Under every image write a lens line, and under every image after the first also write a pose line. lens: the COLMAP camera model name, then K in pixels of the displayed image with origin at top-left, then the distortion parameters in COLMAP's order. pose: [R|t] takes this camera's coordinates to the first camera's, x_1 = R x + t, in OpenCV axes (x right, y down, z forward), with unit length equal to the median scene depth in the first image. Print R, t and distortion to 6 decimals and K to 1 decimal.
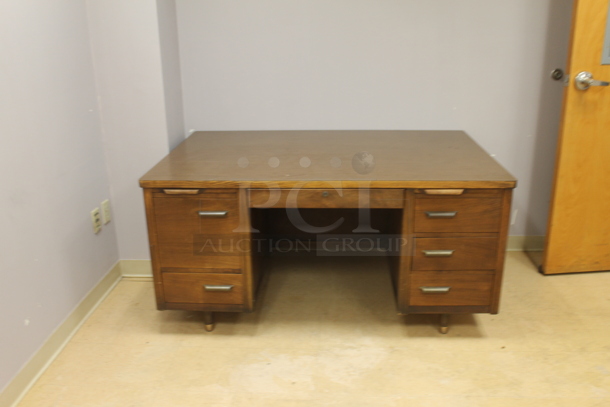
lens RADIAL K [[550.3, 0, 305.0], [0, 550.3, 205.7], [0, 0, 1]] dist [-0.157152, 0.140440]
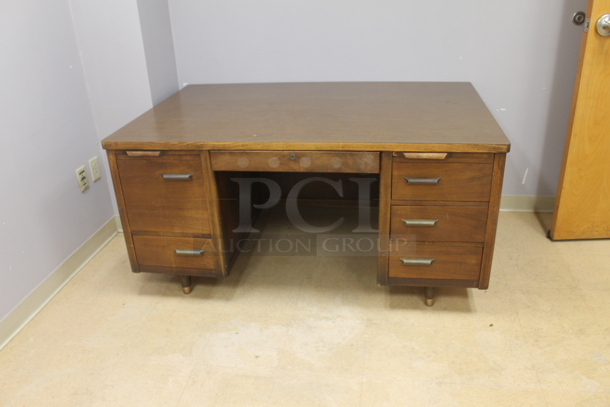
lens RADIAL K [[511.5, 0, 305.0], [0, 511.5, 203.5], [0, 0, 1]] dist [-0.169797, 0.141397]
pose [[0.994763, 0.015857, -0.100976, 0.136273], [-0.004419, 0.993642, 0.112499, -0.037501], [0.102118, -0.111463, 0.988508, 0.149874]]
